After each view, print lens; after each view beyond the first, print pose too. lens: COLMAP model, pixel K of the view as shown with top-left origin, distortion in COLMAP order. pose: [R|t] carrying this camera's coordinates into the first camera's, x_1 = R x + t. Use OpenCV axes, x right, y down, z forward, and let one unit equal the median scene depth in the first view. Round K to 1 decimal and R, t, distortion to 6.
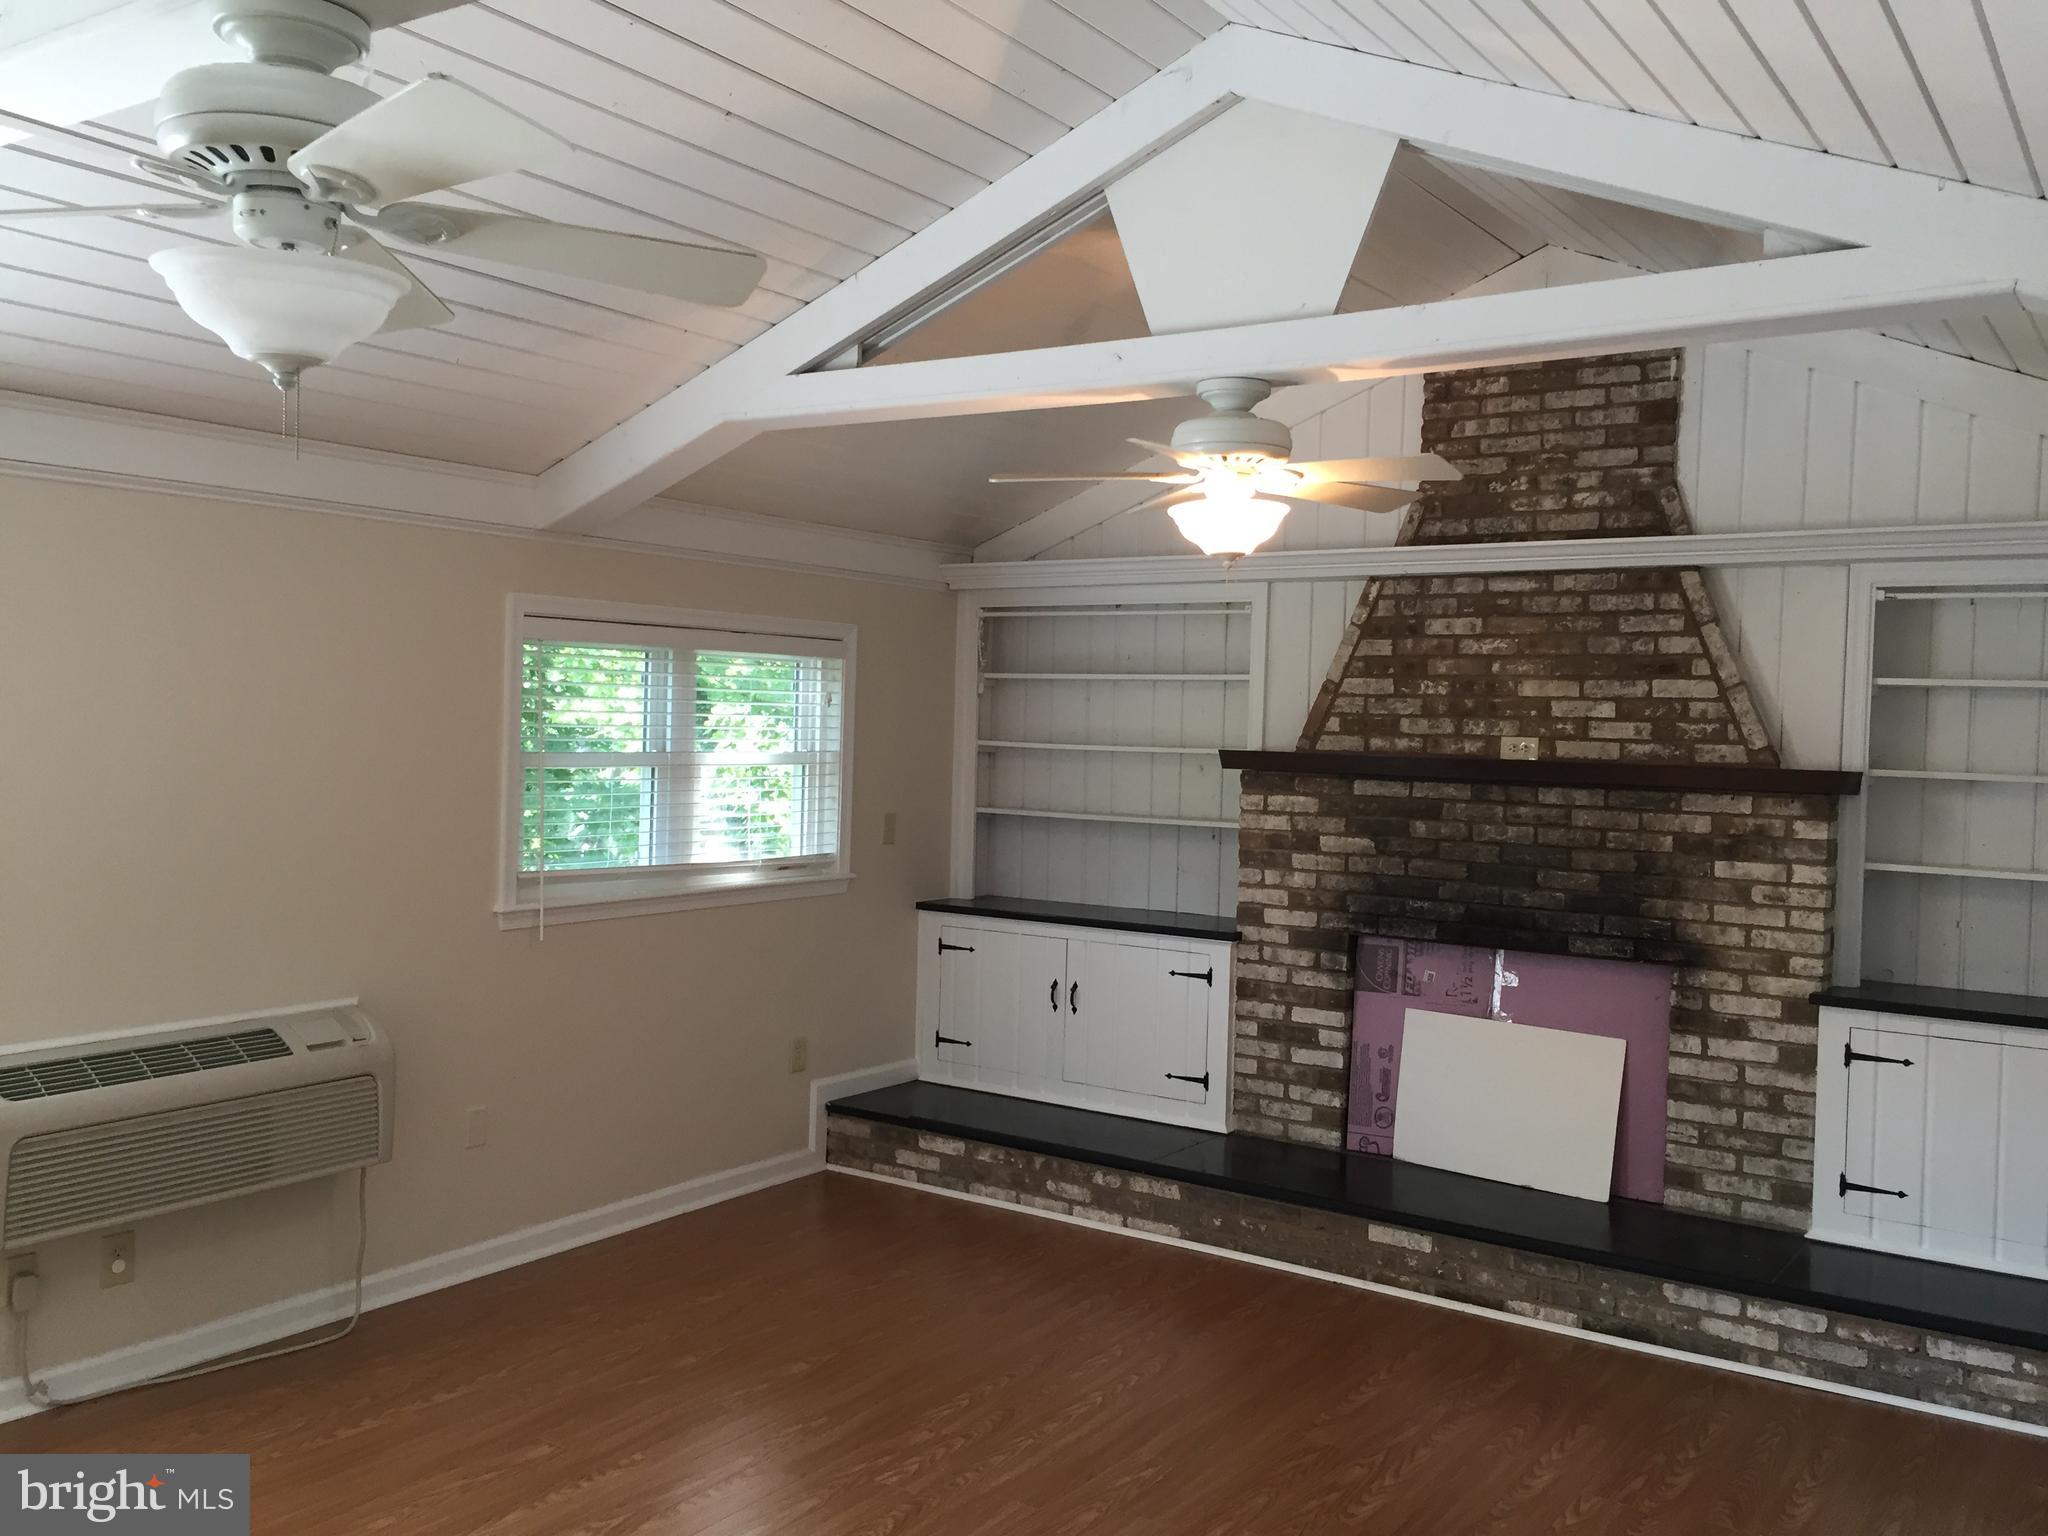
lens RADIAL K [[1737.6, 0, 1026.1], [0, 1737.6, 762.9], [0, 0, 1]] dist [0.049924, -0.029806]
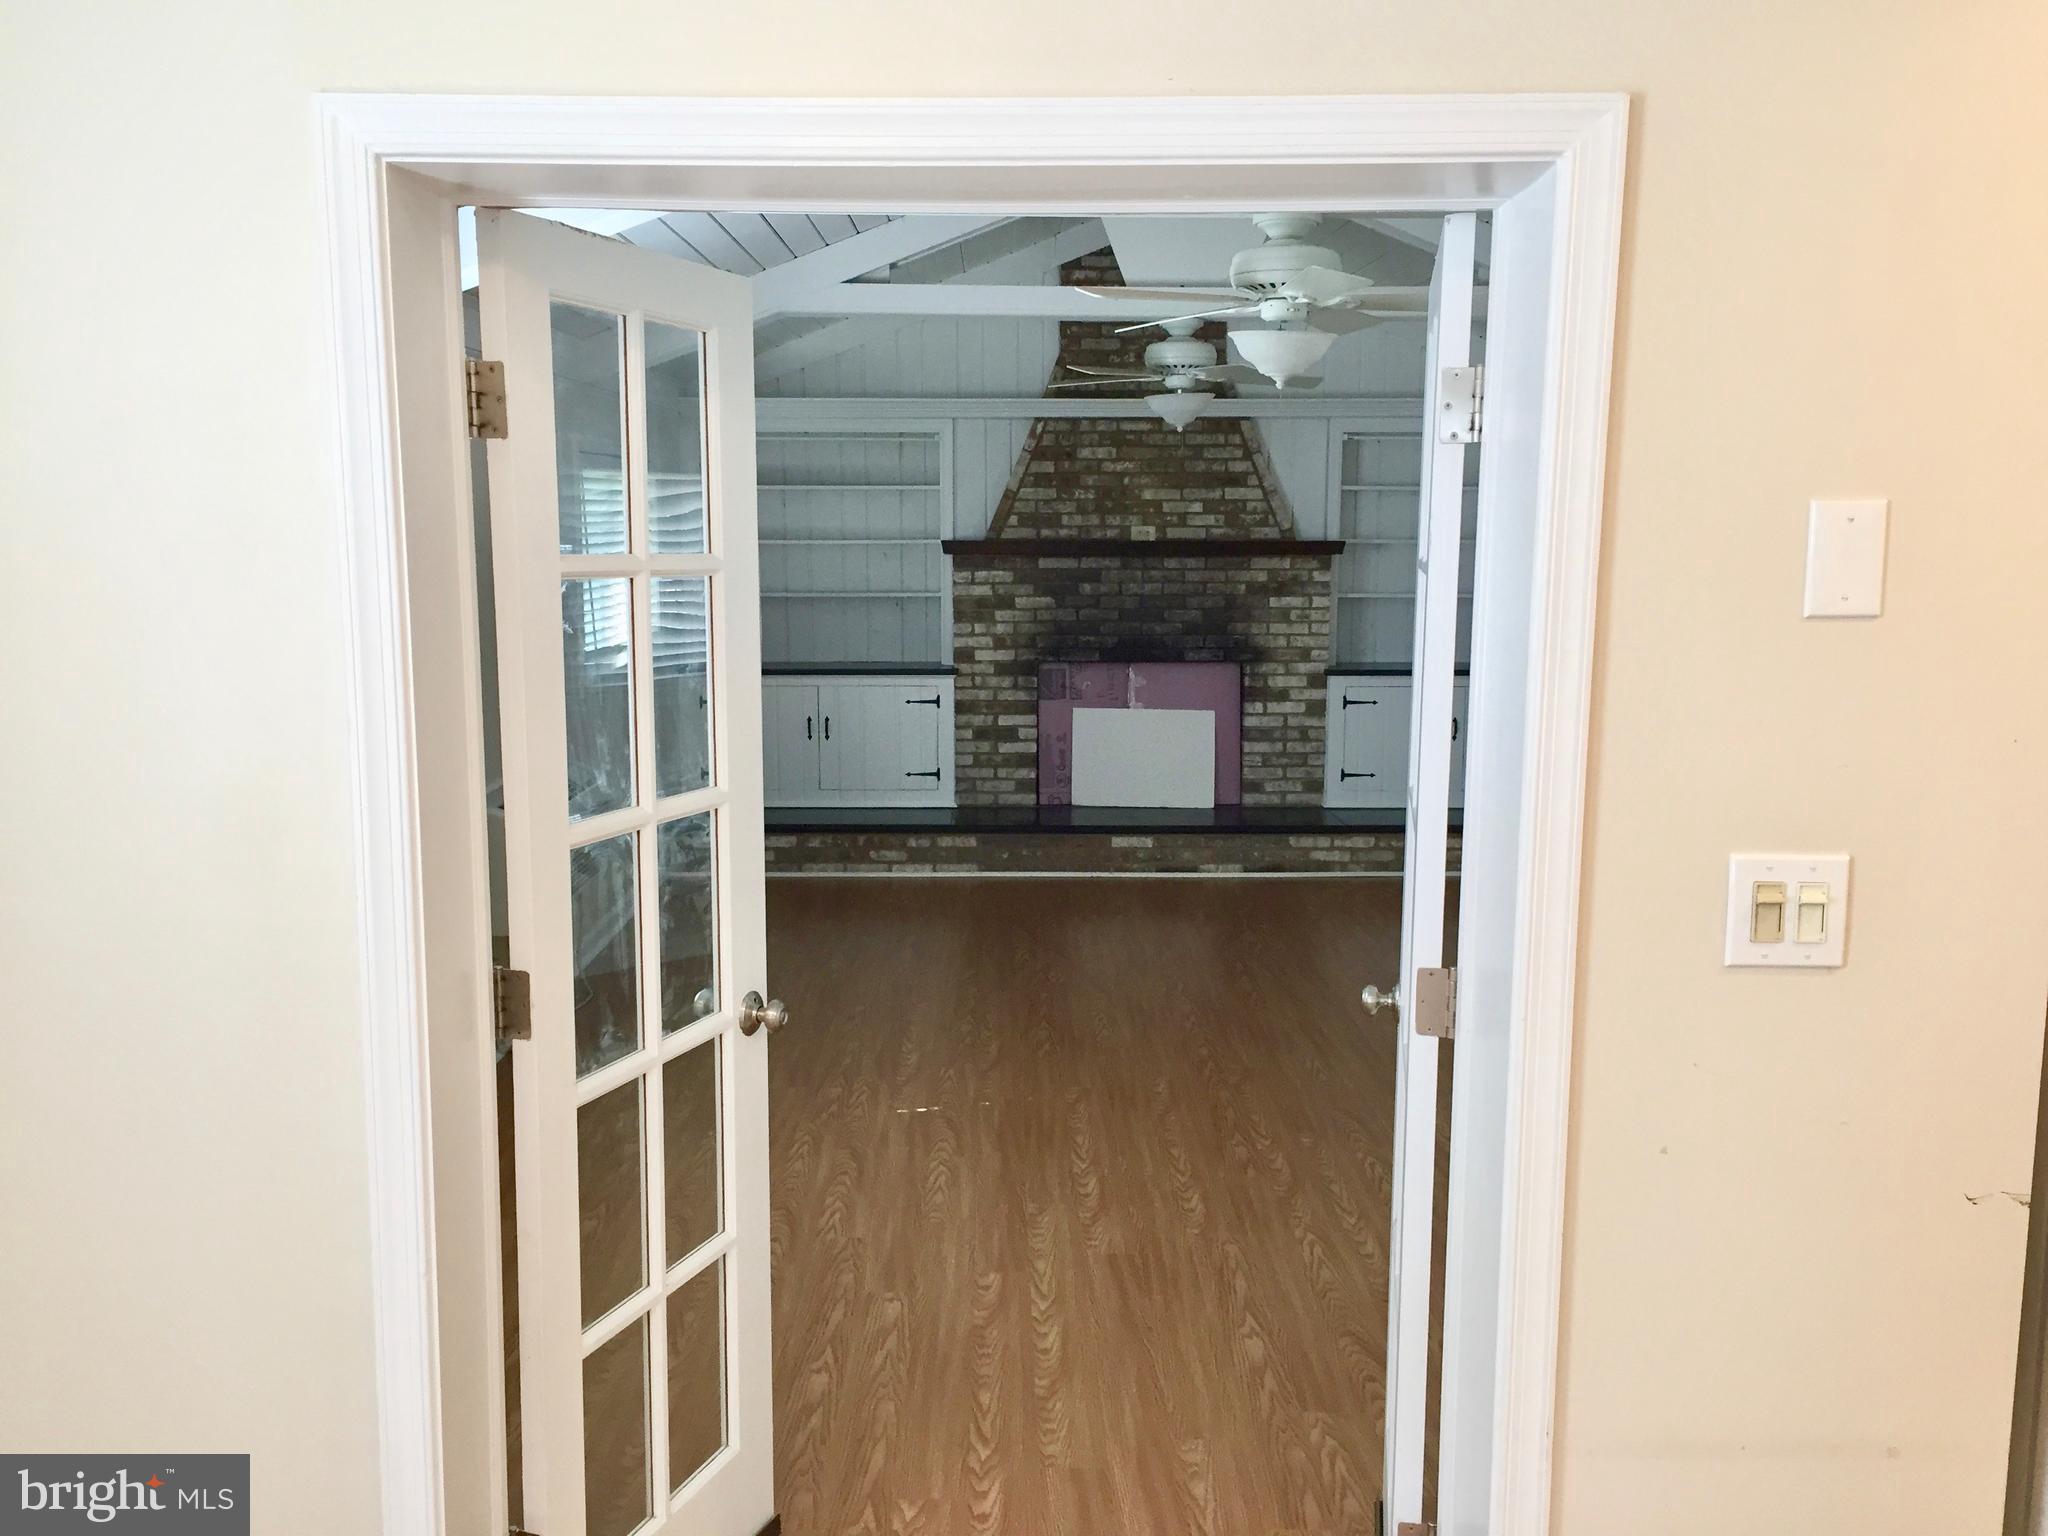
lens RADIAL K [[1737.6, 0, 1027.5], [0, 1737.6, 764.7], [0, 0, 1]] dist [0.049924, -0.029806]
pose [[0.823494, -0.106649, 0.557211, -0.683823], [0.033525, 0.989603, 0.139861, -0.024271], [-0.566334, -0.096494, 0.818507, -0.230209]]
